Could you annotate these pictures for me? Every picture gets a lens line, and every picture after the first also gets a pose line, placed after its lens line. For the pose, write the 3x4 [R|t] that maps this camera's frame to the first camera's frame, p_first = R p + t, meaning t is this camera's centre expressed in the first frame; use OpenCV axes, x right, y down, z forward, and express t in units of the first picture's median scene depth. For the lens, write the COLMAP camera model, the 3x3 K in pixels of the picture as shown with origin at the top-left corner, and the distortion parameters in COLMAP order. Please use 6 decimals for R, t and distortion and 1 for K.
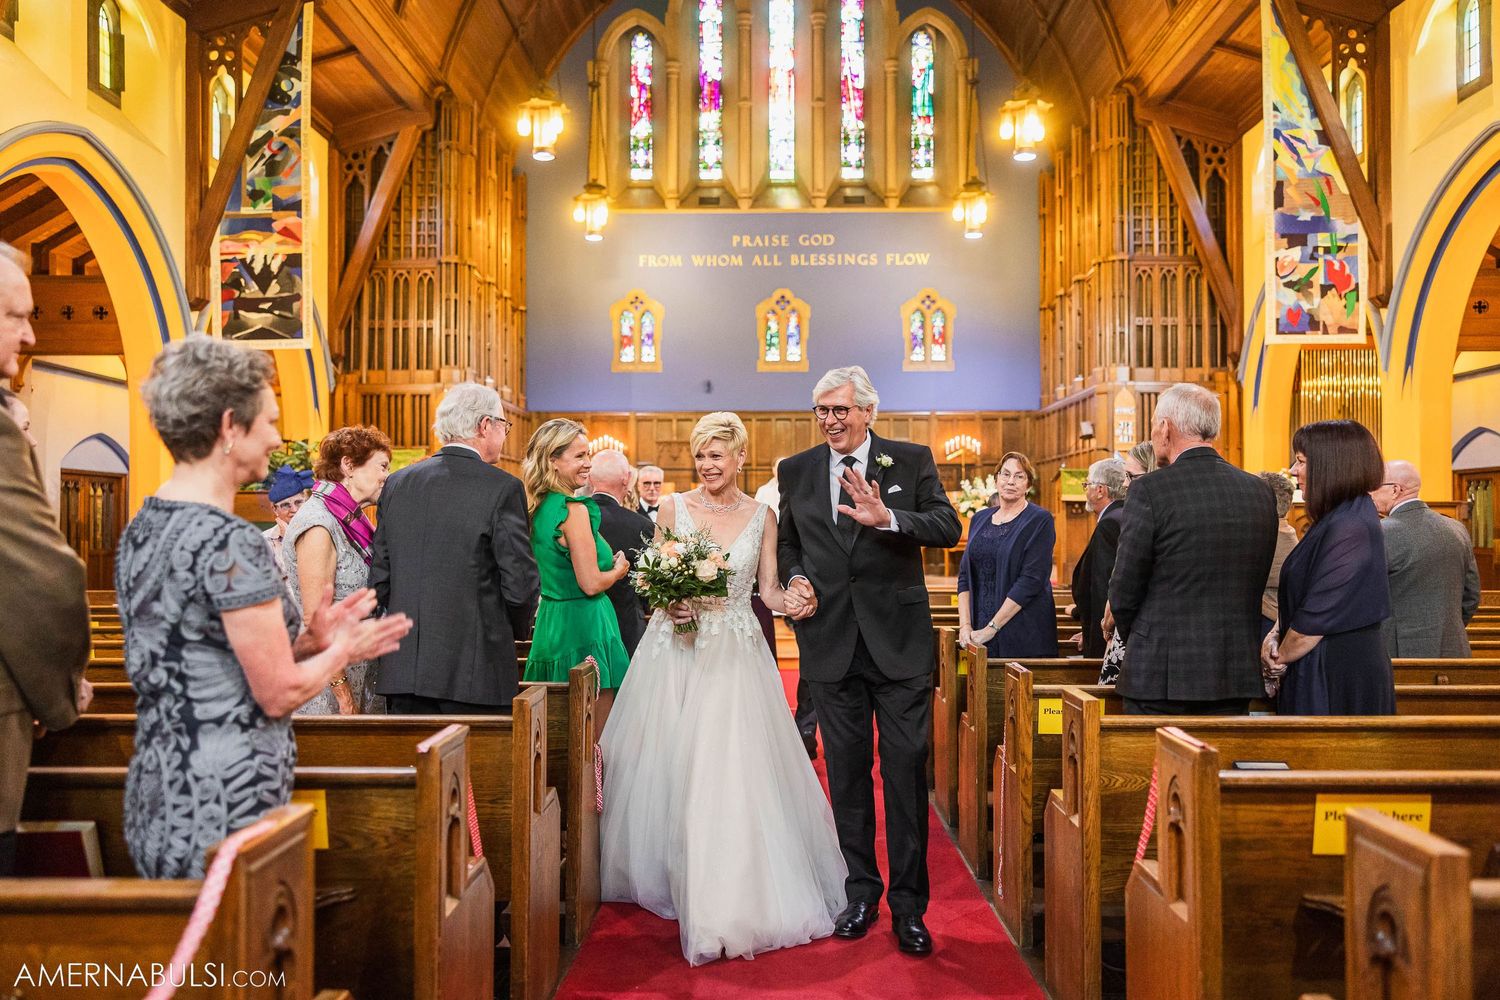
lens RADIAL K [[1154.1, 0, 751.7], [0, 1154.1, 517.3], [0, 0, 1]] dist [0.019038, -0.023325]
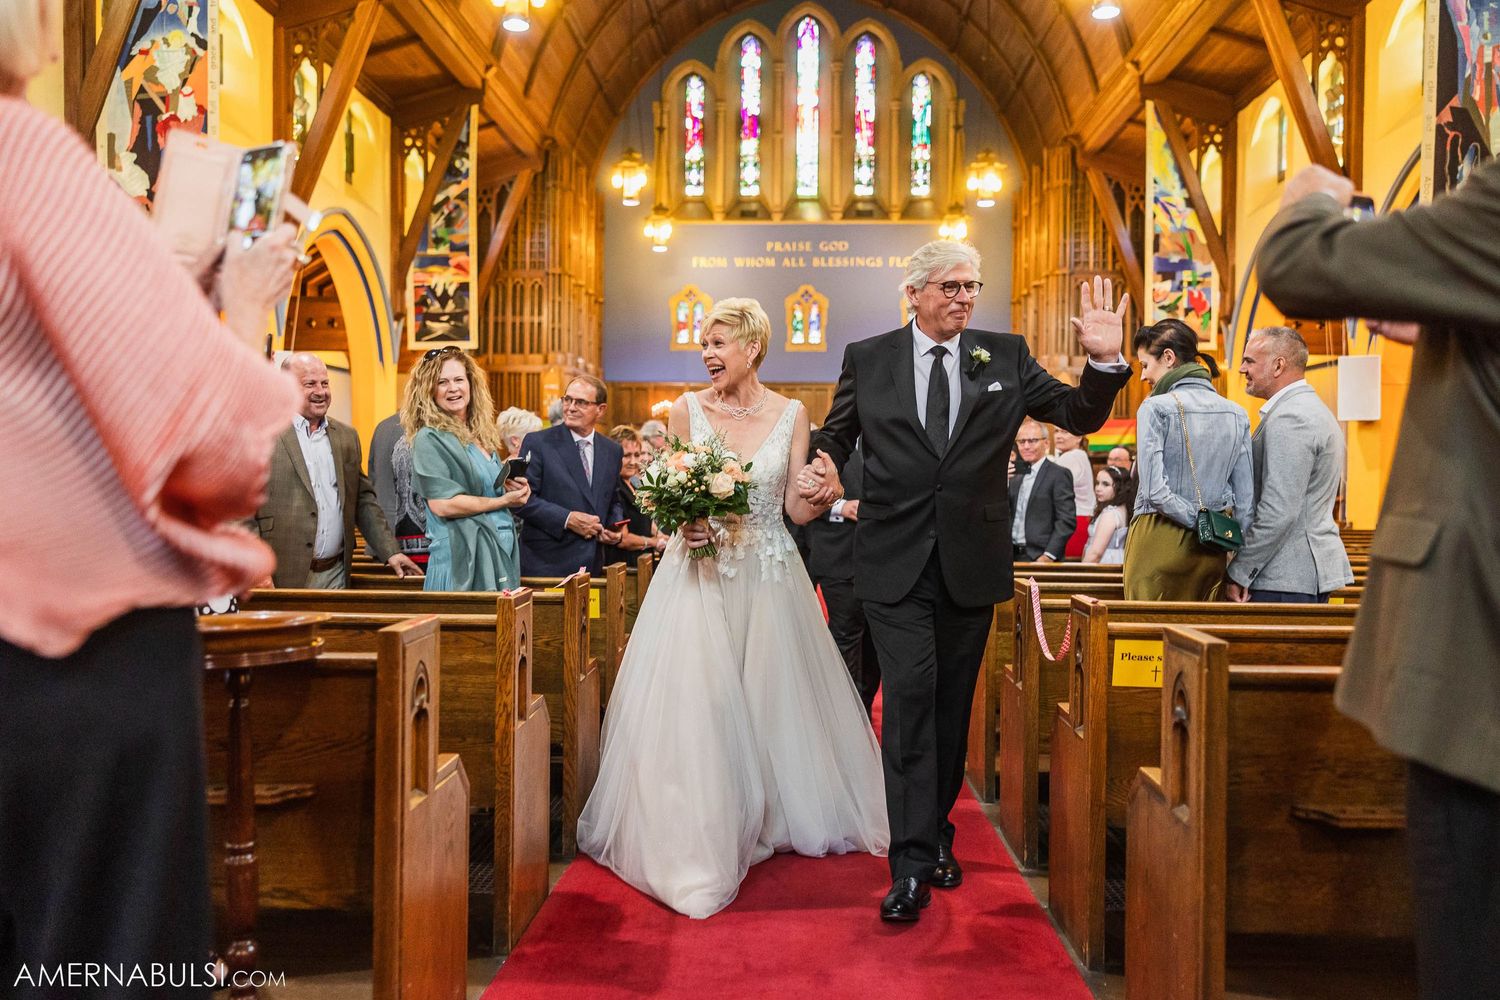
lens RADIAL K [[1154.1, 0, 742.9], [0, 1154.1, 507.6], [0, 0, 1]] dist [0.019038, -0.023325]
pose [[0.999515, 0.009963, -0.029507, -0.003238], [-0.008808, 0.999200, 0.039000, -0.004636], [0.029872, -0.038721, 0.998803, -0.297139]]
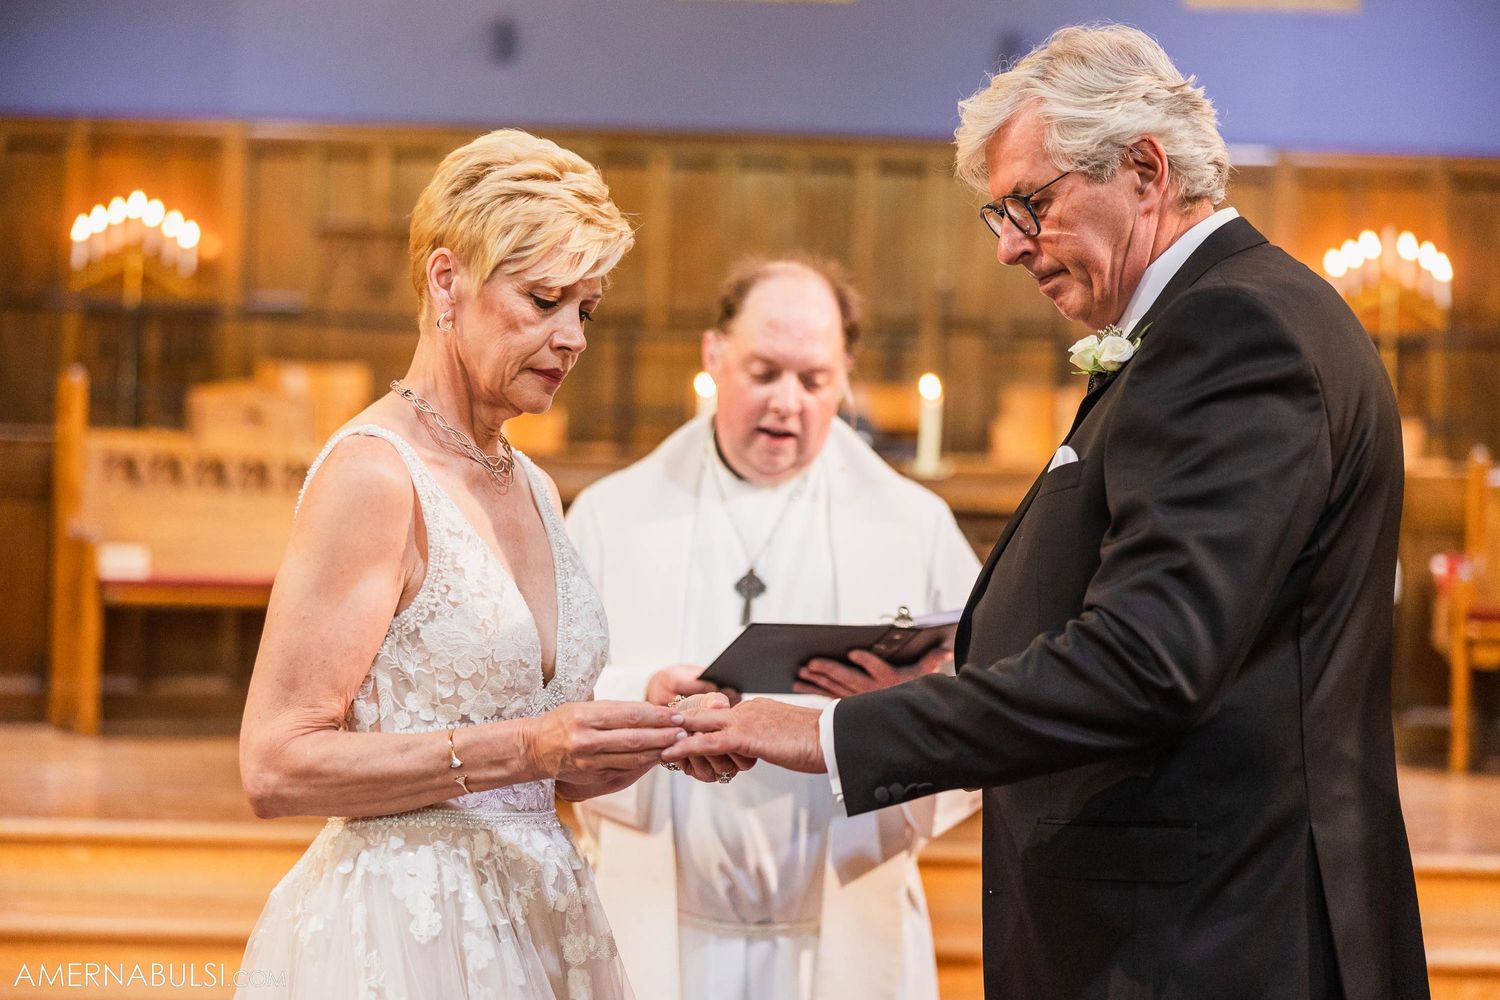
lens RADIAL K [[2821.8, 0, 763.4], [0, 2821.8, 507.2], [0, 0, 1]] dist [-0.013234, 0.000000]
pose [[0.999151, 0.028182, 0.030060, 0.009895], [-0.028195, 0.999602, 0.000028, 0.001103], [-0.030048, -0.000876, 0.999548, 0.334766]]
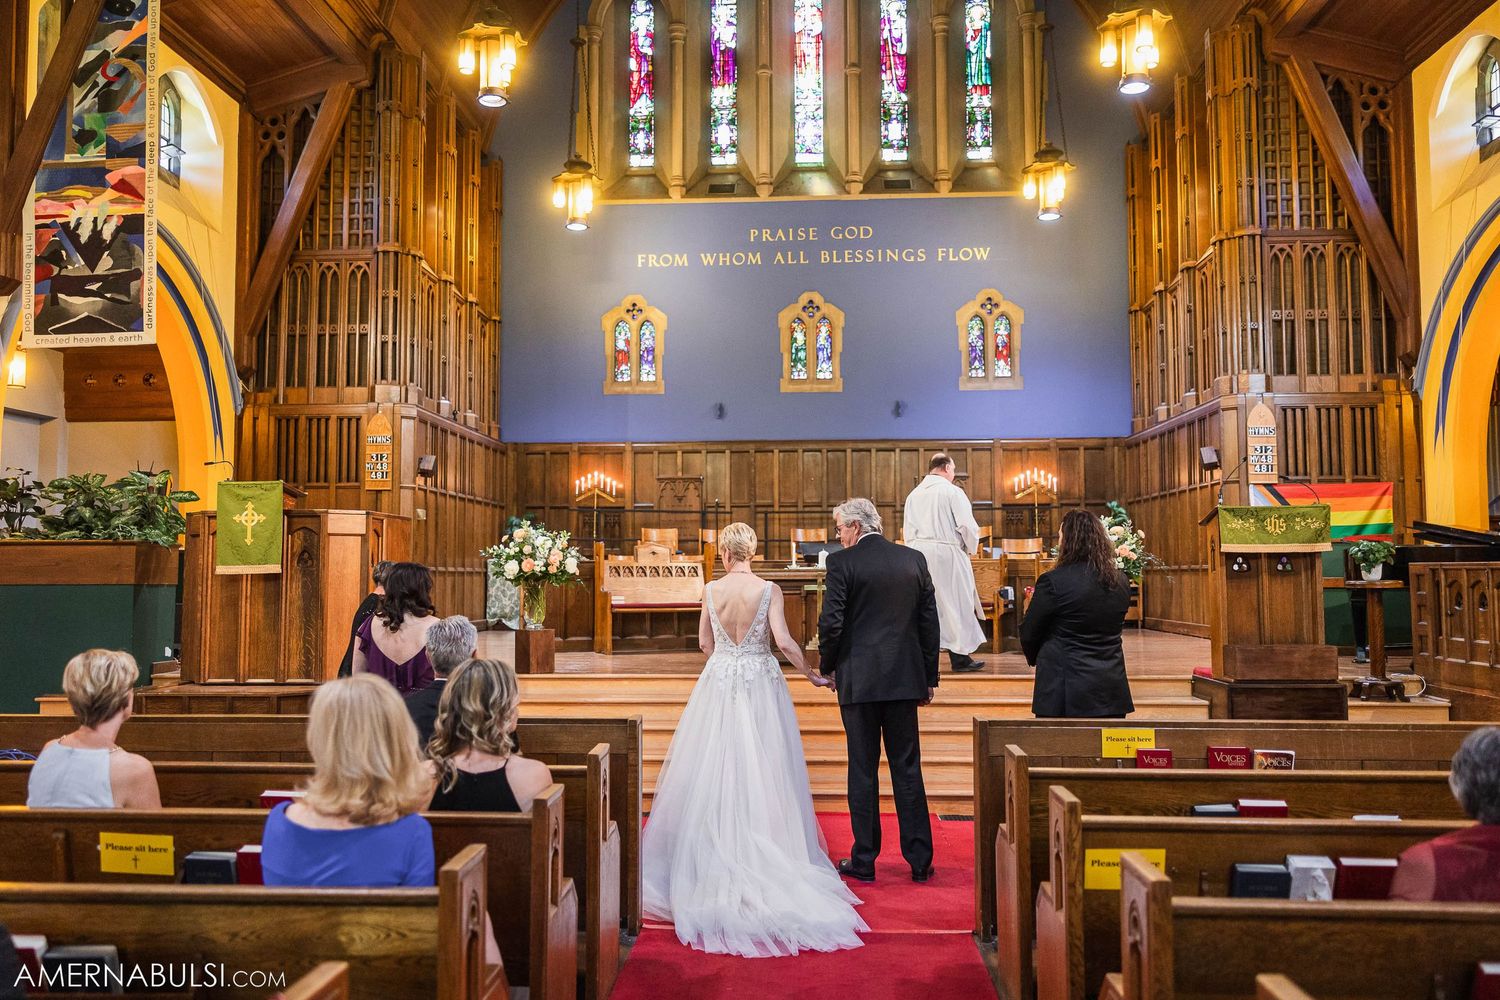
lens RADIAL K [[1154.1, 0, 736.4], [0, 1154.1, 511.6], [0, 0, 1]] dist [0.019038, -0.023325]
pose [[0.999030, -0.003705, -0.043878, 0.010540], [0.001752, 0.999010, -0.044454, -0.005650], [0.043999, 0.044334, 0.998047, 0.203483]]
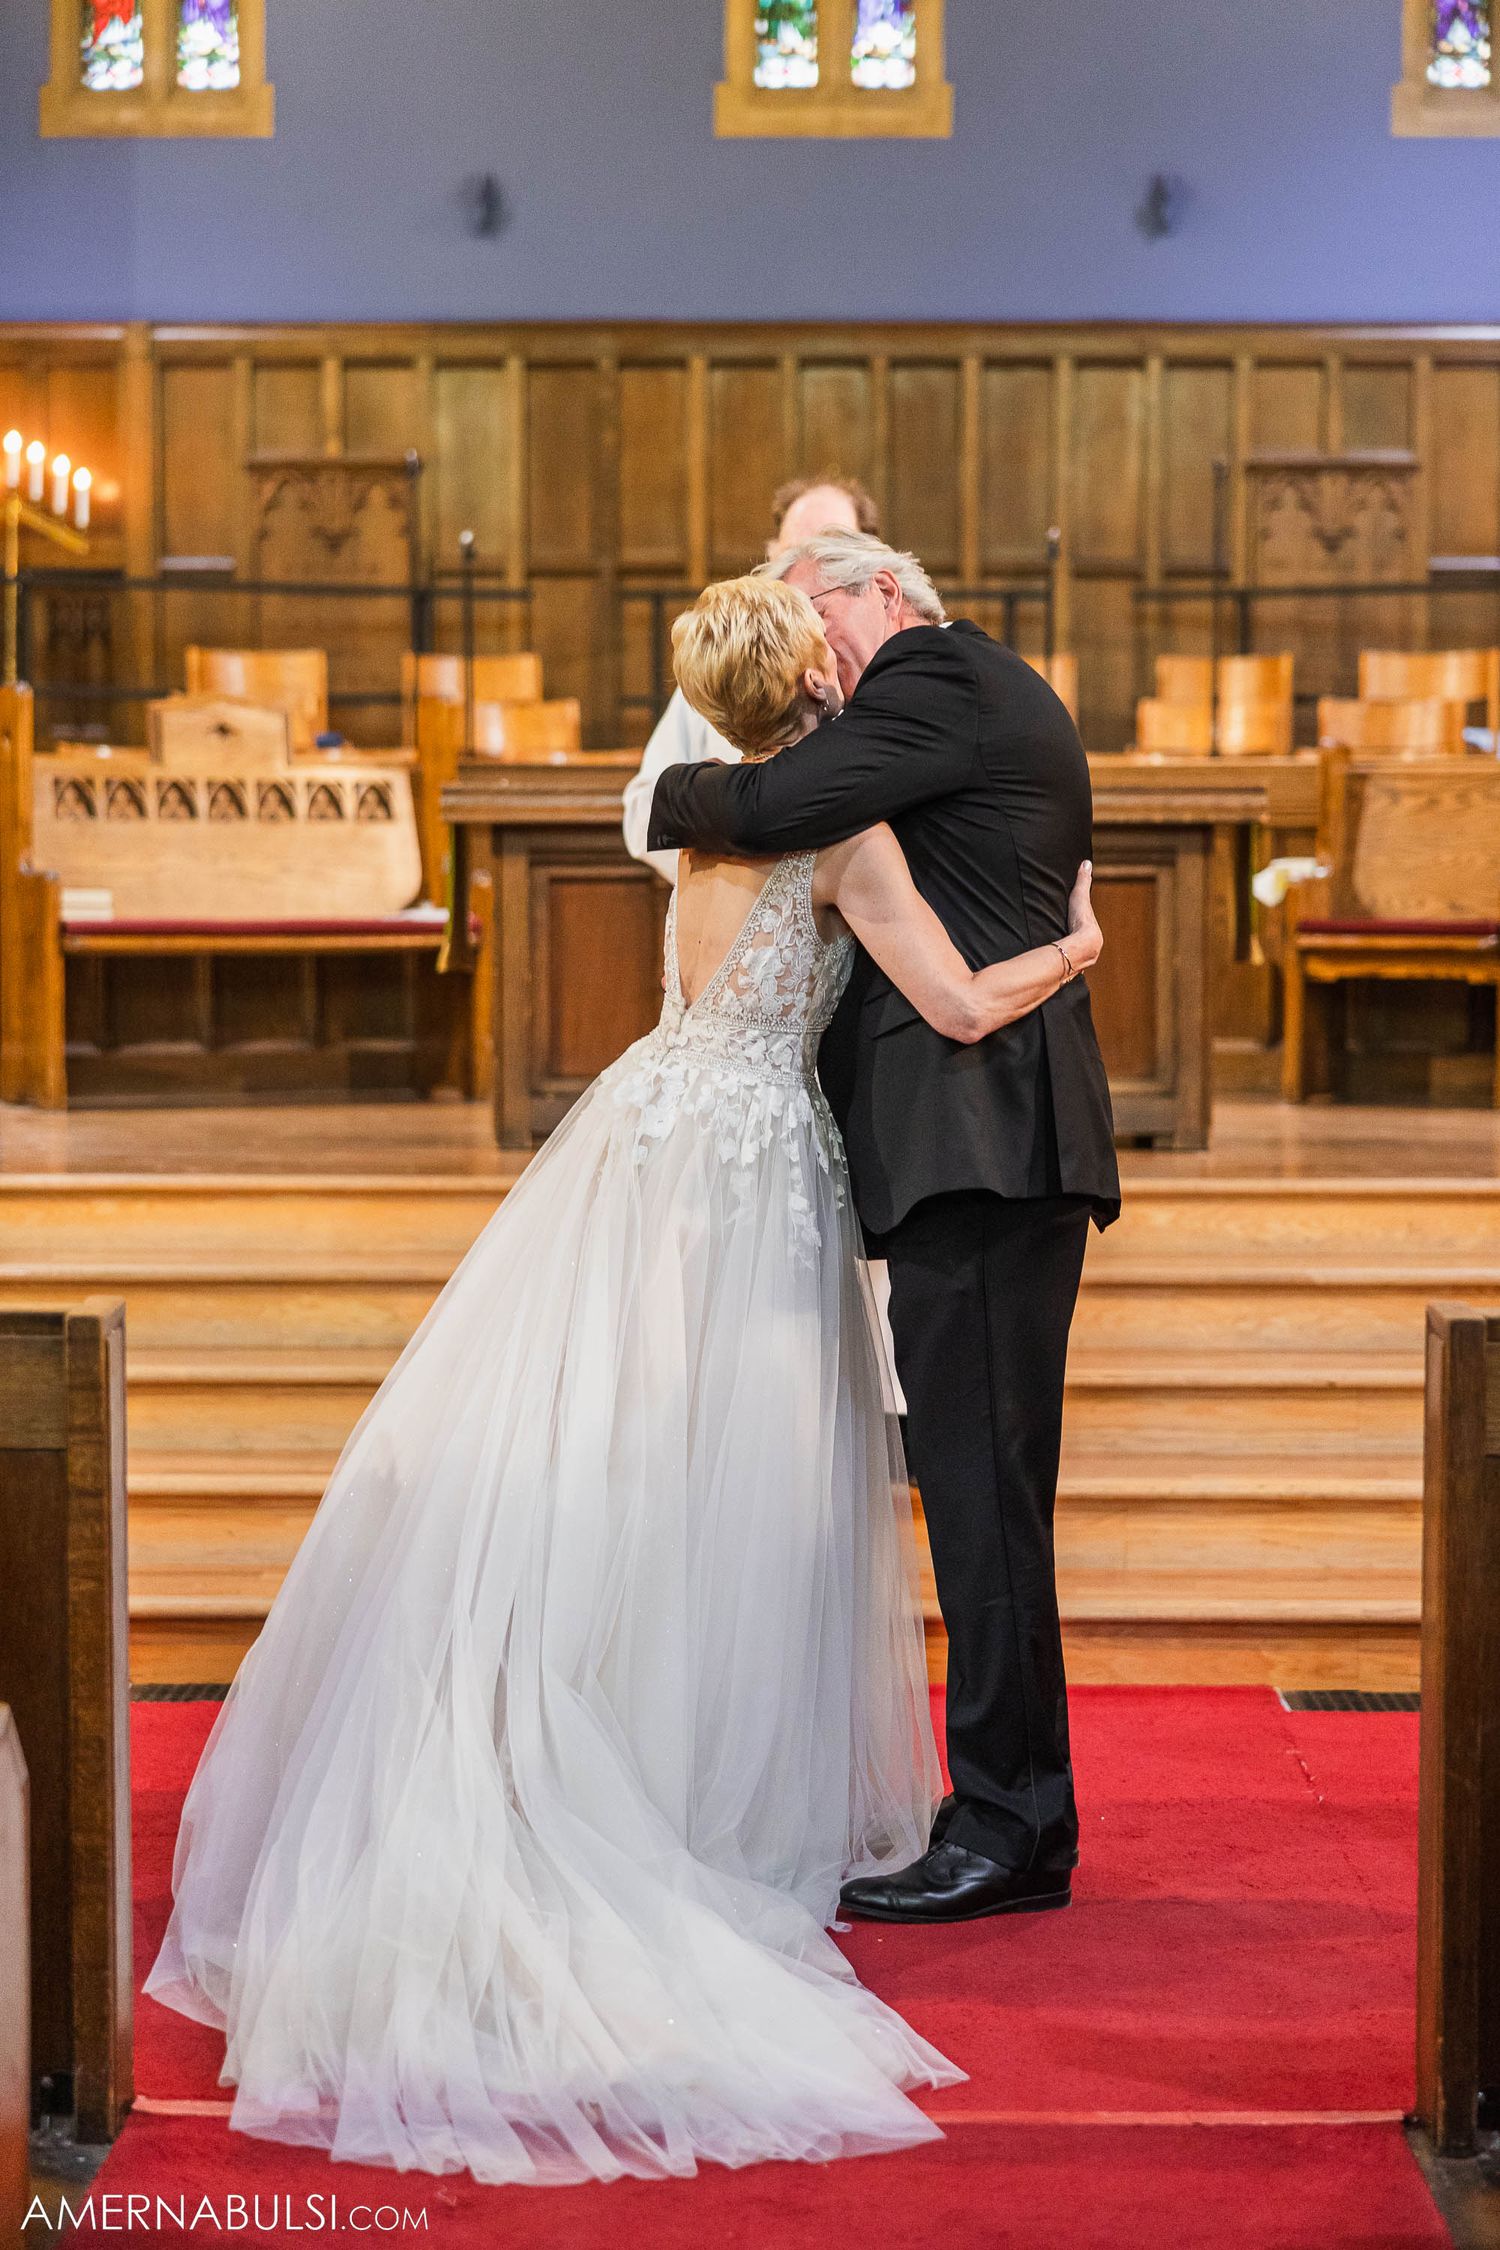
lens RADIAL K [[4232.7, 0, 728.8], [0, 4232.7, 1142.5], [0, 0, 1]] dist [-0.013234, 0.000000]
pose [[0.999986, 0.003973, -0.003362, 0.012131], [-0.003703, 0.997040, 0.076798, 0.000466], [0.003657, -0.076785, 0.997041, 0.220647]]
